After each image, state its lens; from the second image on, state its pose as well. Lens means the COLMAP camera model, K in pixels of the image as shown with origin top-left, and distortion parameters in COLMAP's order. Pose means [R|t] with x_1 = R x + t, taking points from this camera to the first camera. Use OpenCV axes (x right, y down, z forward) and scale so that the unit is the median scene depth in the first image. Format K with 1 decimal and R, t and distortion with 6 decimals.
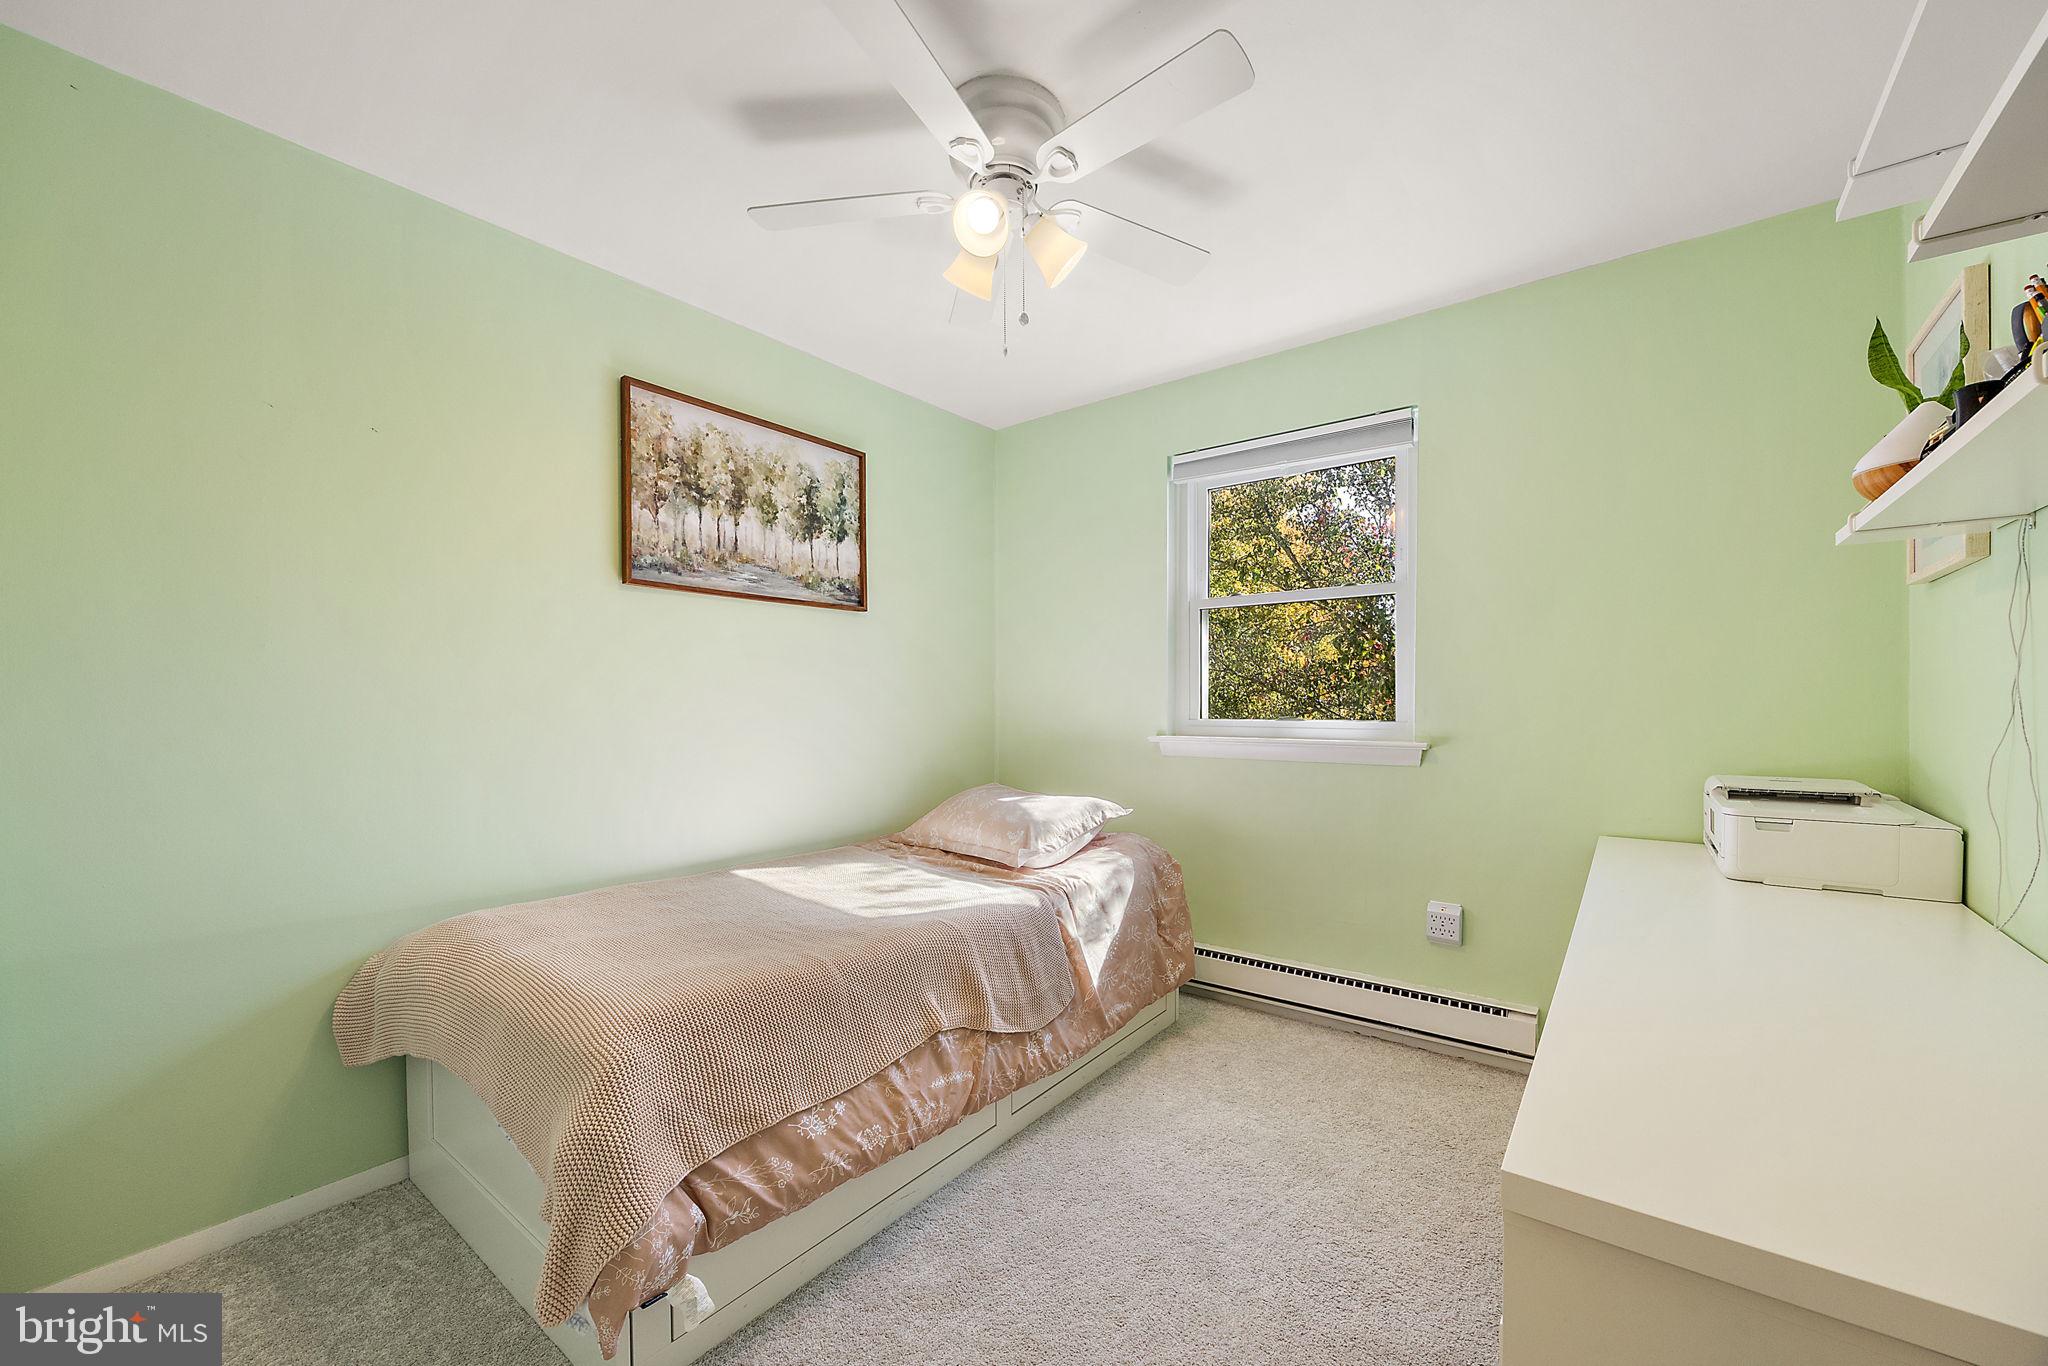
lens RADIAL K [[792.5, 0, 1051.7], [0, 792.5, 695.9], [0, 0, 1]] dist [-0.002594, -0.000280]
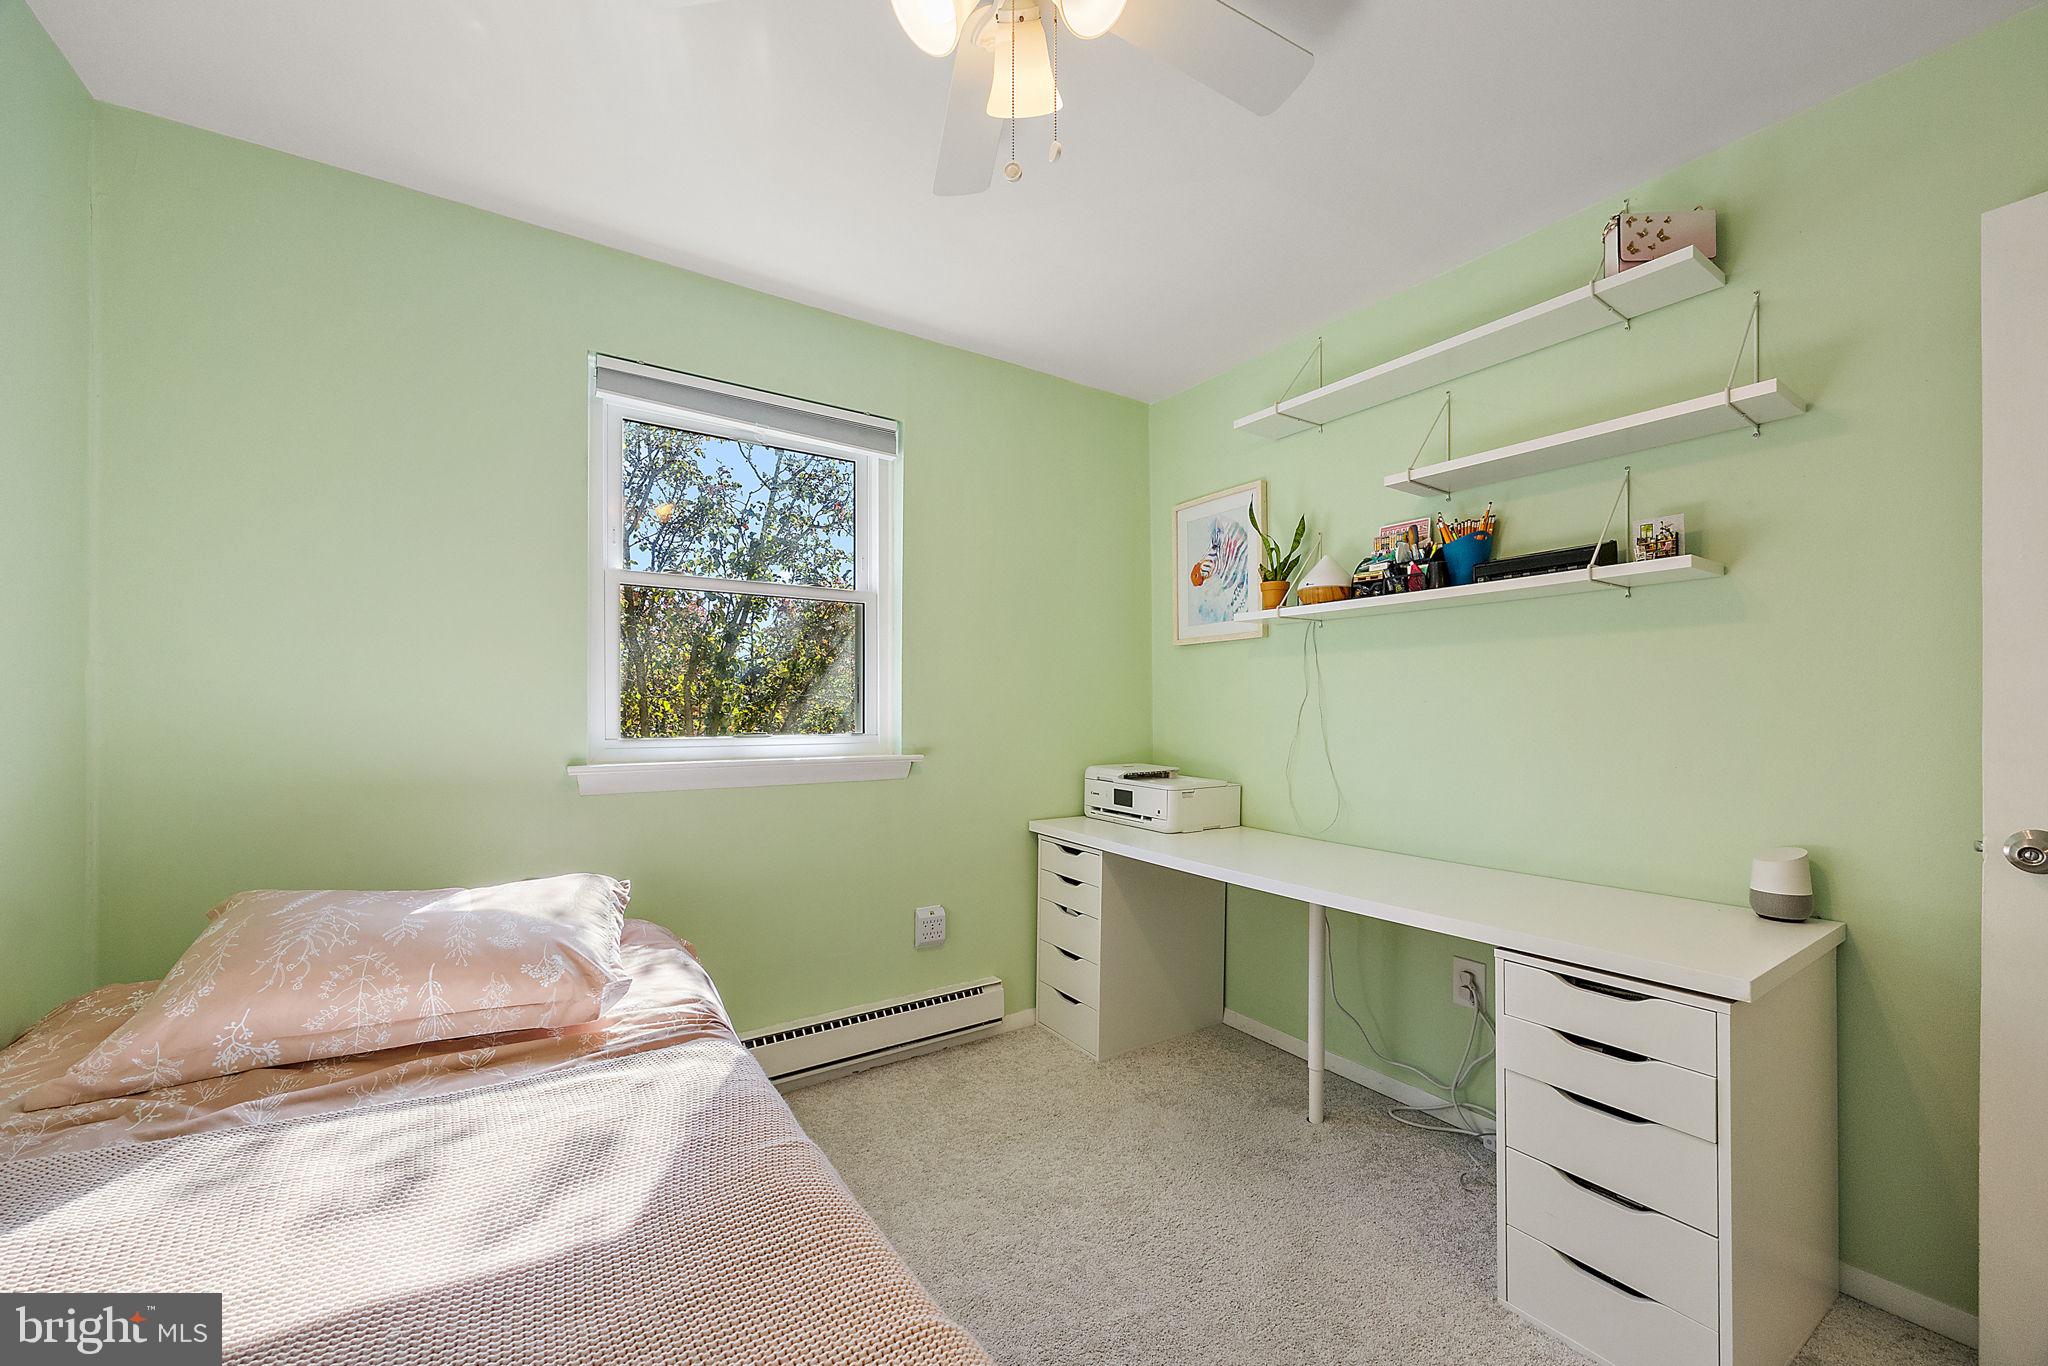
lens RADIAL K [[792.5, 0, 1021.4], [0, 792.5, 700.0], [0, 0, 1]] dist [-0.002594, -0.000280]
pose [[0.332061, 0.015963, 0.943123, -0.430273], [-0.008209, 0.999868, -0.014033, 0.002417], [-0.943222, -0.003083, 0.332148, 0.514139]]
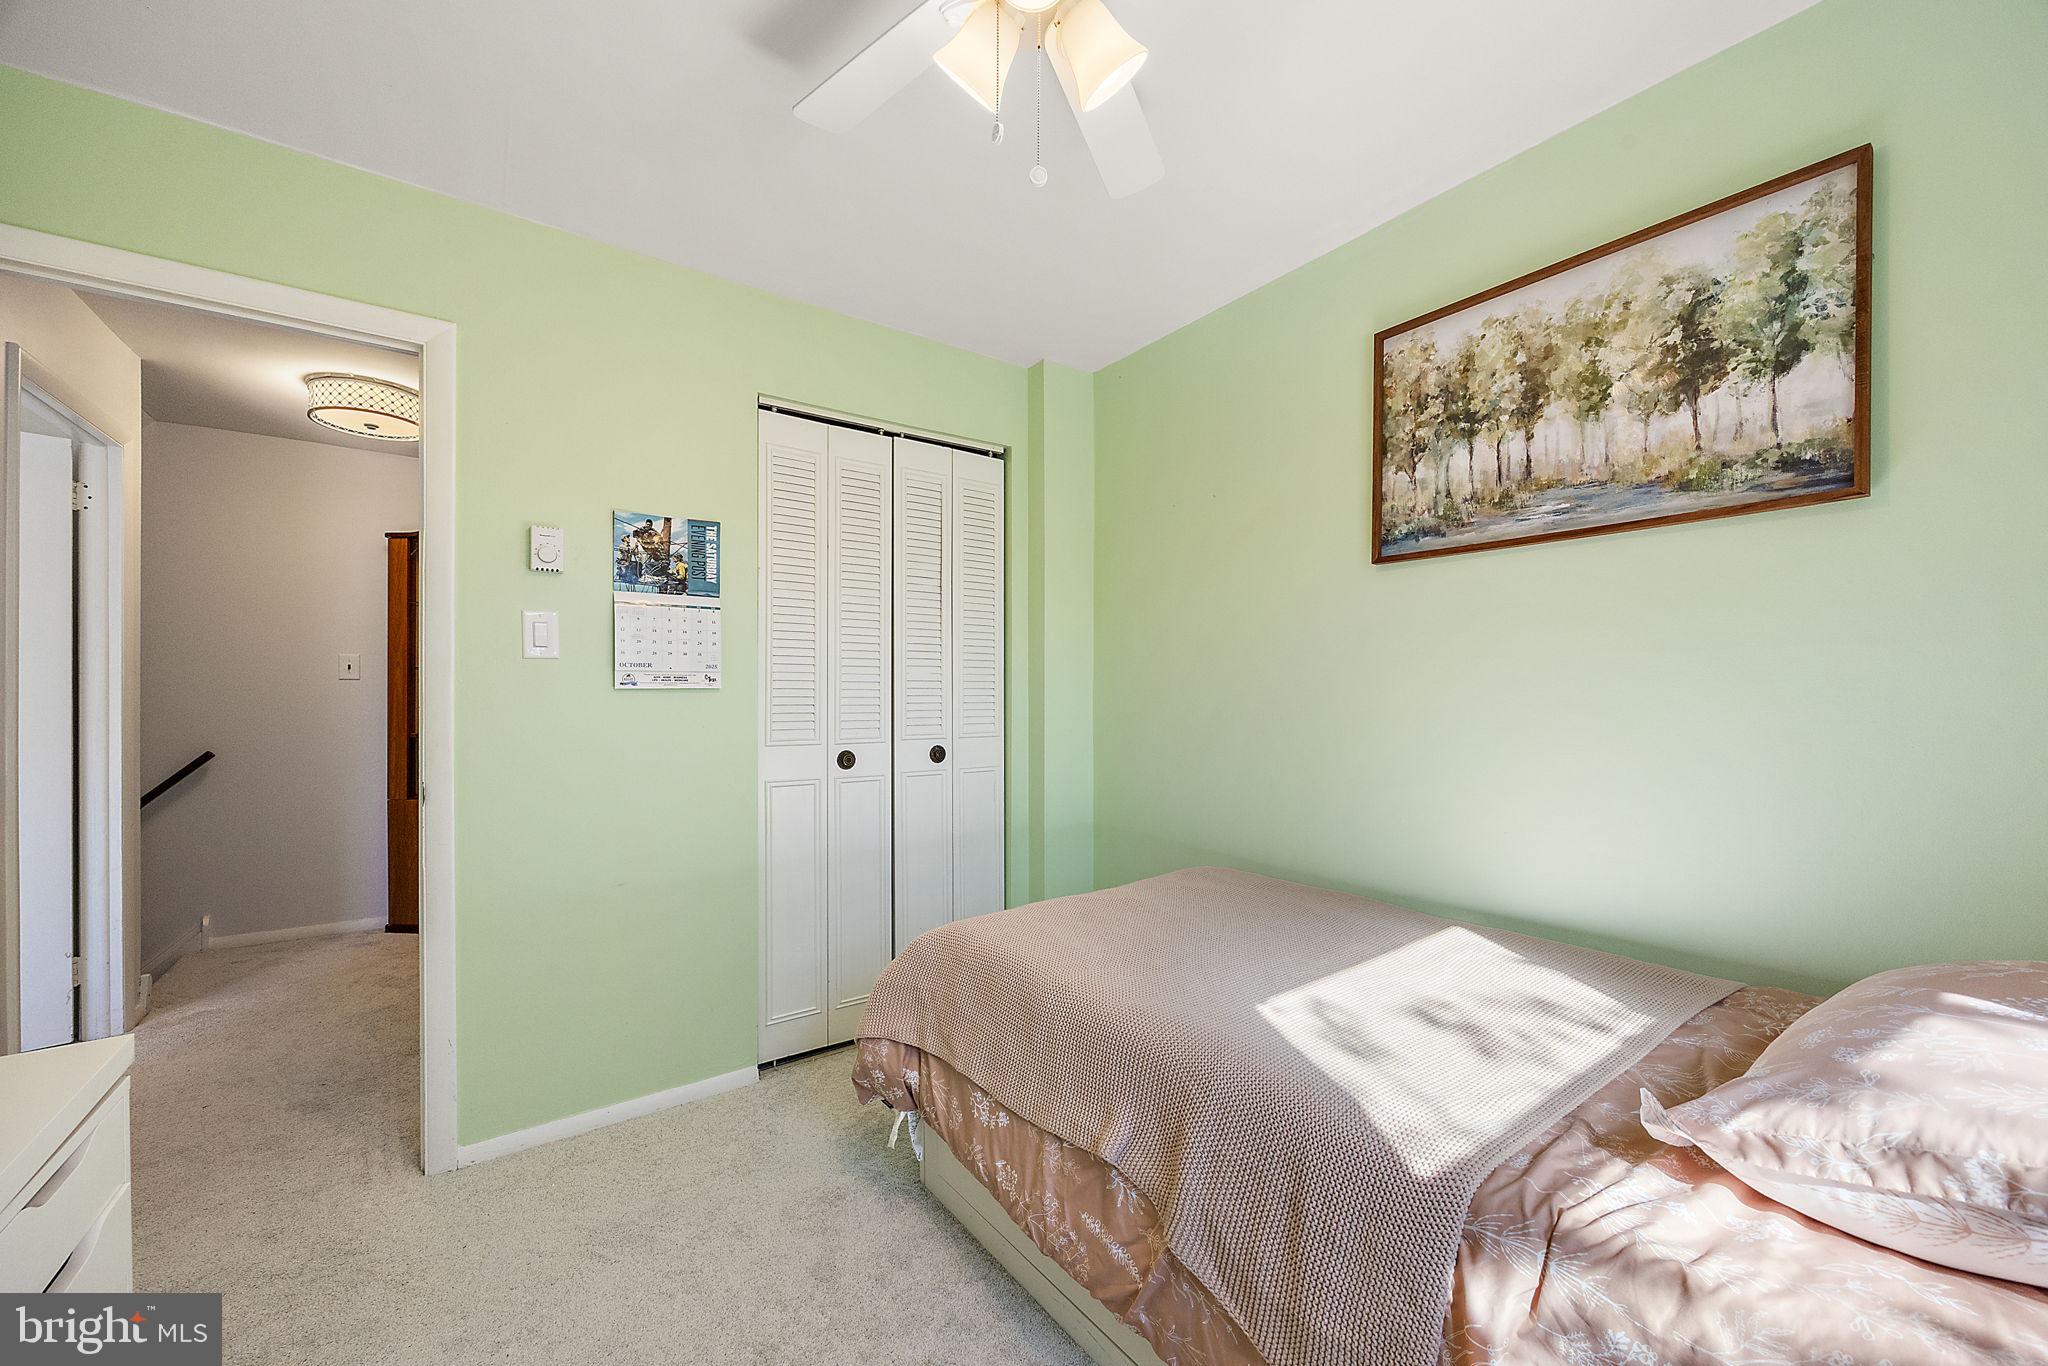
lens RADIAL K [[792.5, 0, 1034.0], [0, 792.5, 692.4], [0, 0, 1]] dist [-0.002594, -0.000280]
pose [[-0.282416, -0.005295, -0.959278, 0.391556], [0.009690, 0.999918, -0.008372, 0.006550], [0.959243, -0.011659, -0.282341, 0.793930]]
